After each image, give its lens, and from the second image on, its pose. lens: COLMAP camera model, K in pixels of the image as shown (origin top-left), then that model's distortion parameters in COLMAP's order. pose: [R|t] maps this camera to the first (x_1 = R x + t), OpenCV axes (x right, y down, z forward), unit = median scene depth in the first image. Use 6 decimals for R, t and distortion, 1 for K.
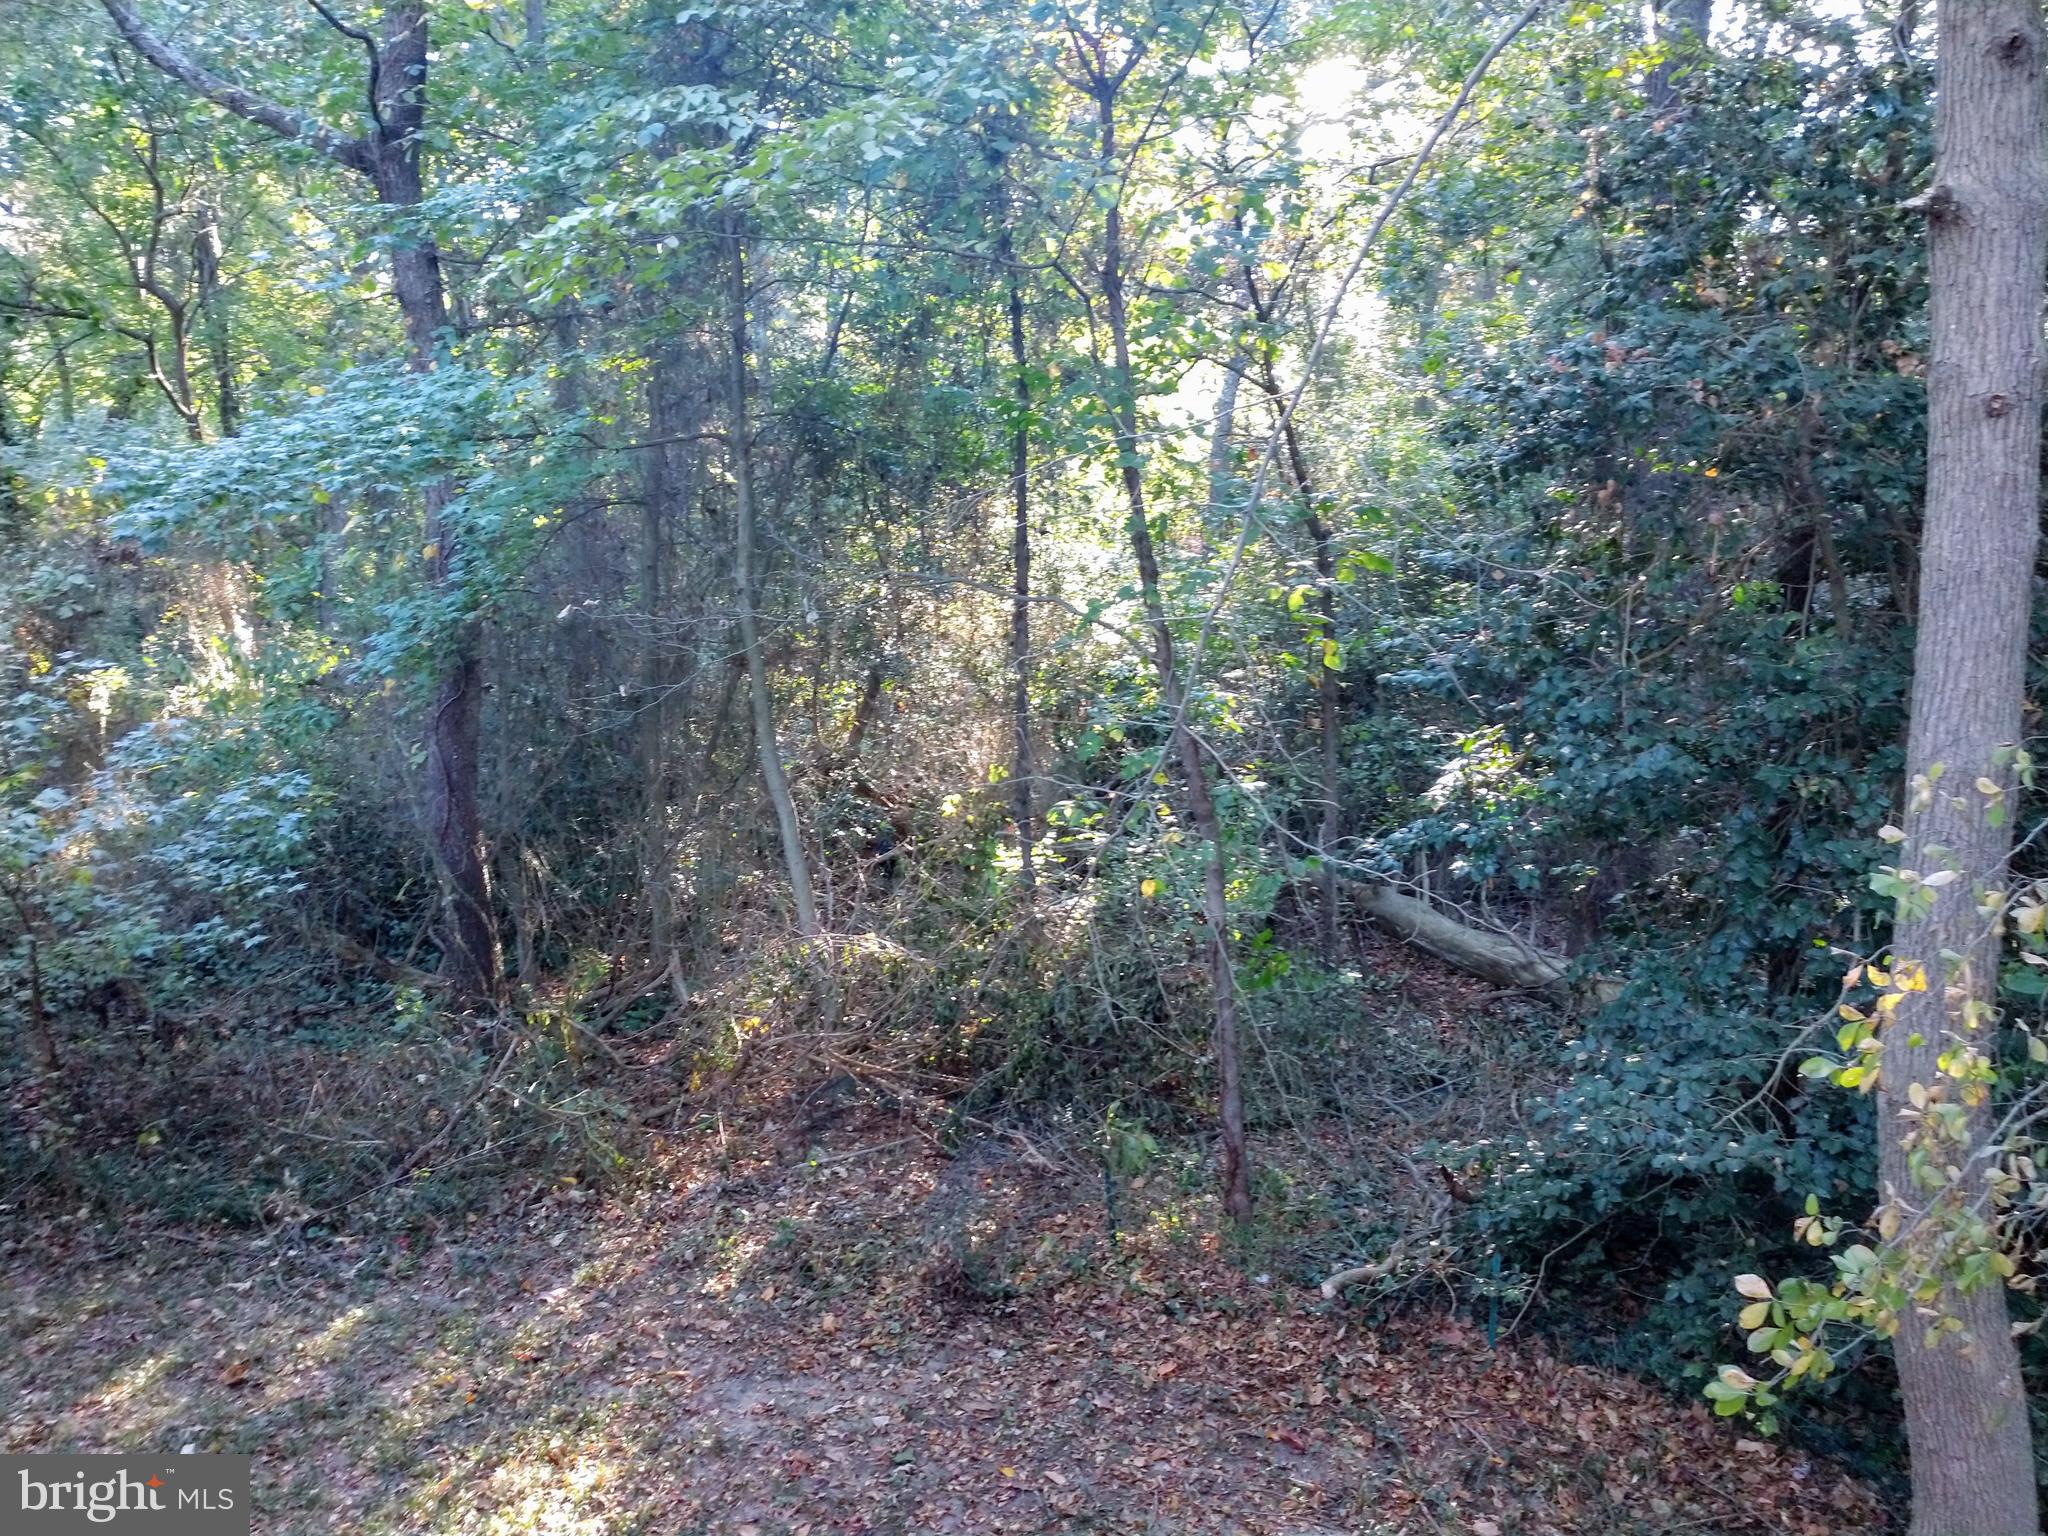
lens RADIAL K [[1559.8, 0, 1012.6], [0, 1559.8, 759.3], [0, 0, 1]] dist [0.034209, -0.021204]
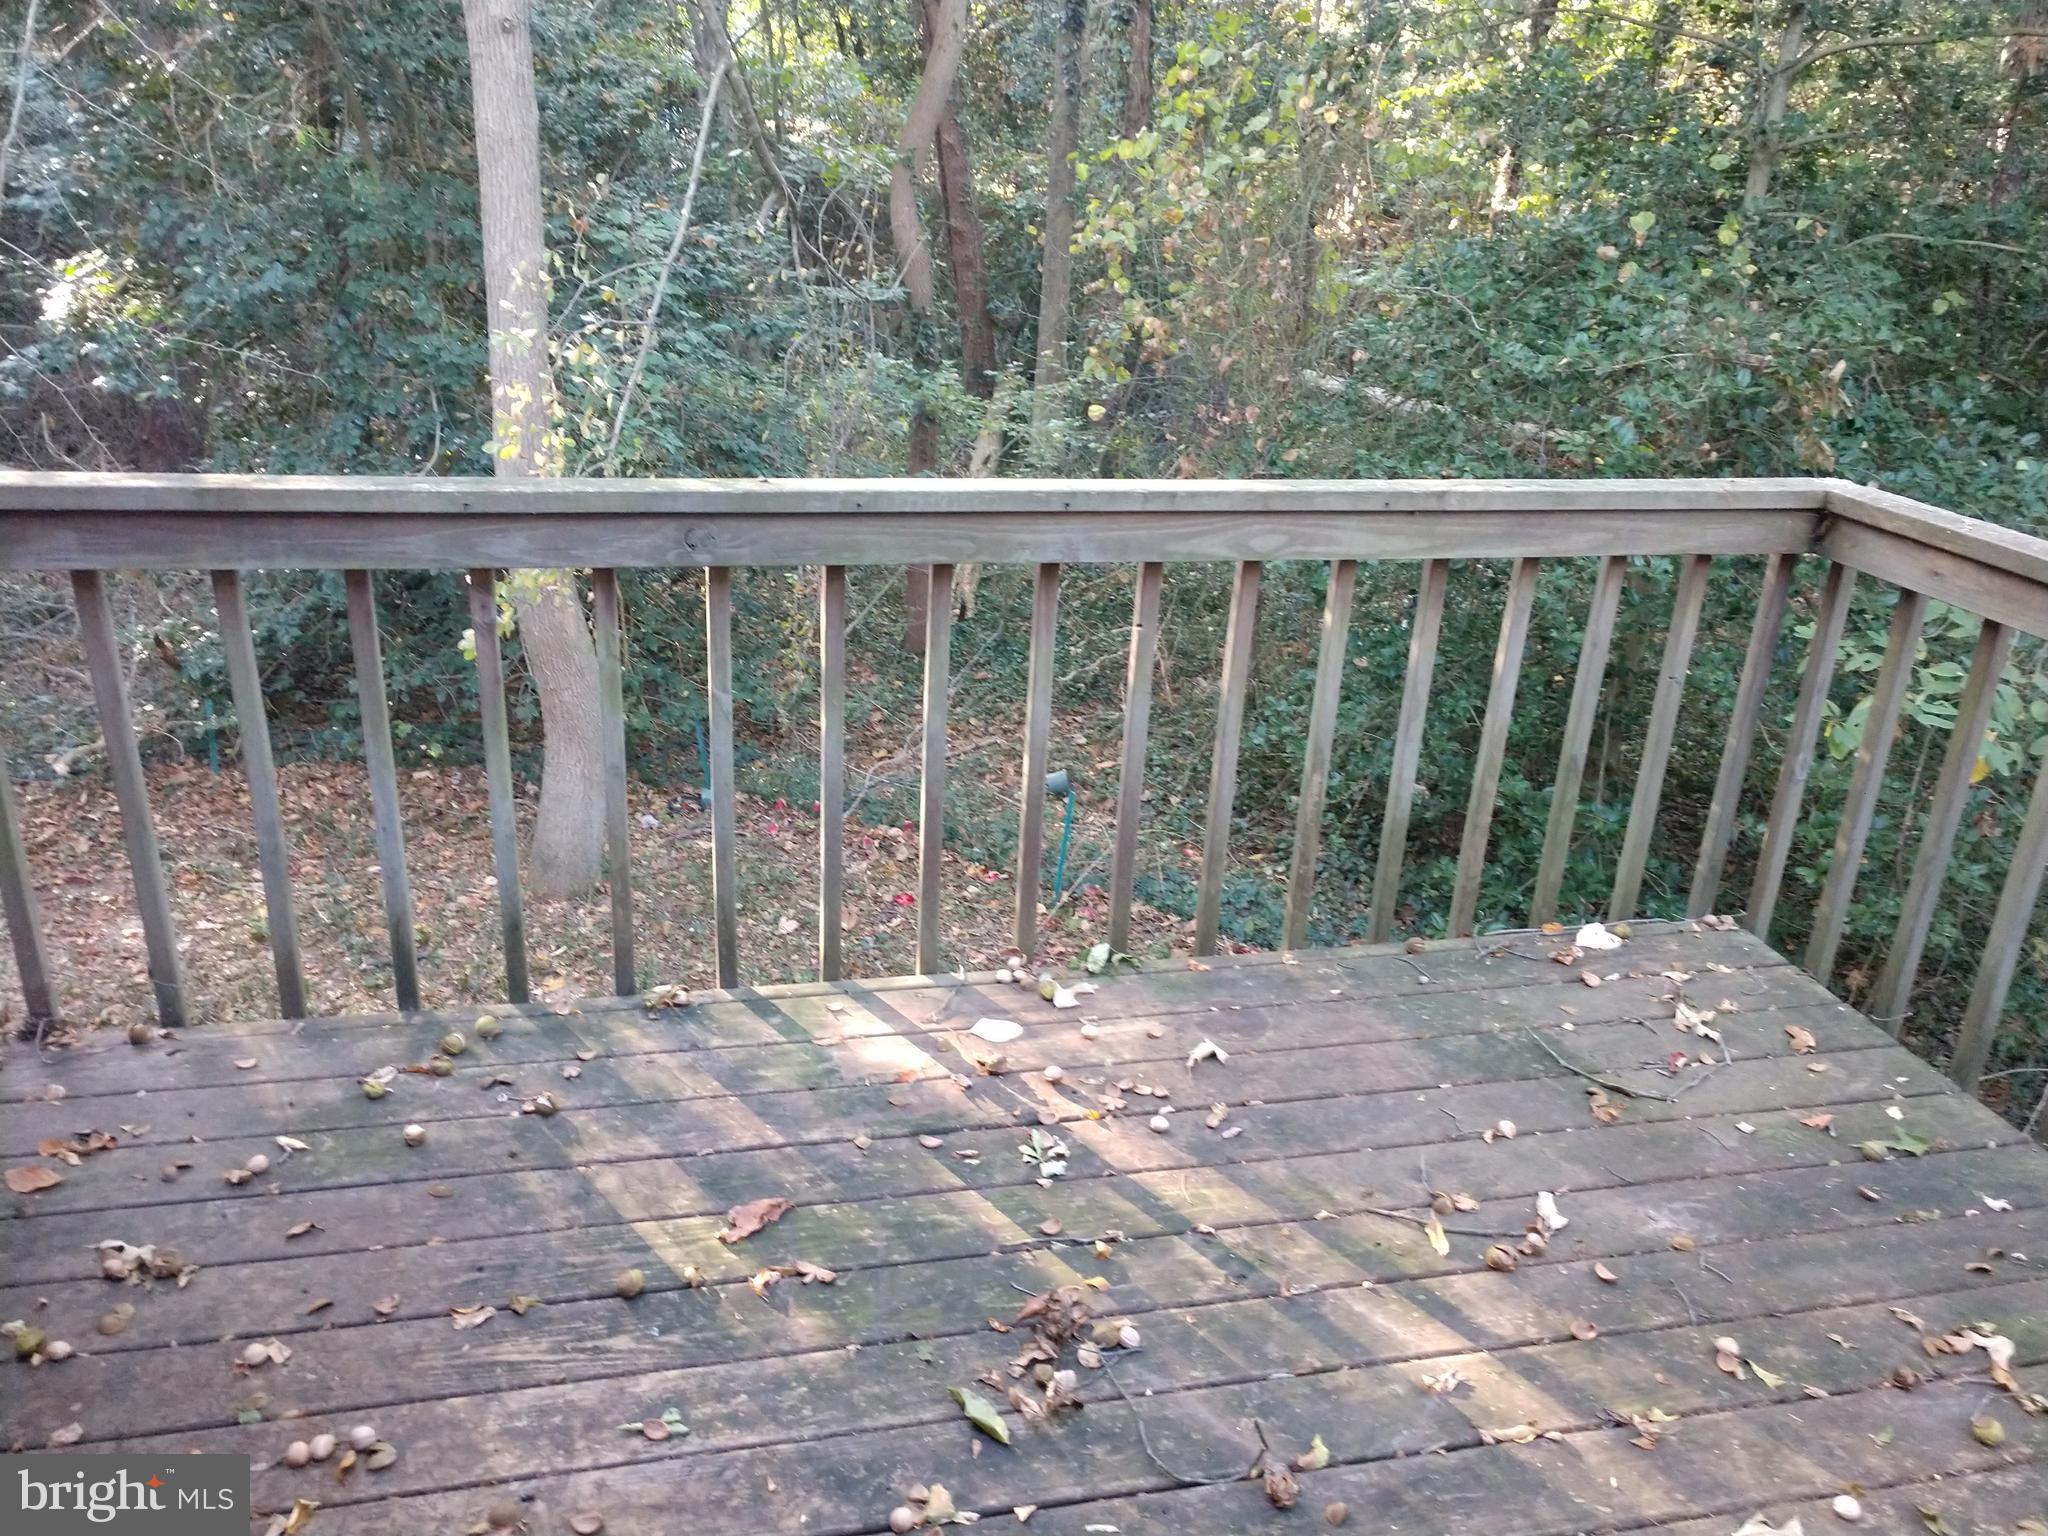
lens RADIAL K [[1559.8, 0, 1016.0], [0, 1559.8, 777.0], [0, 0, 1]] dist [0.034209, -0.021204]
pose [[0.612744, -0.264305, 0.744773, -0.241197], [0.037642, 0.951107, 0.306560, 0.015664], [-0.789384, -0.159809, 0.592734, -0.252723]]
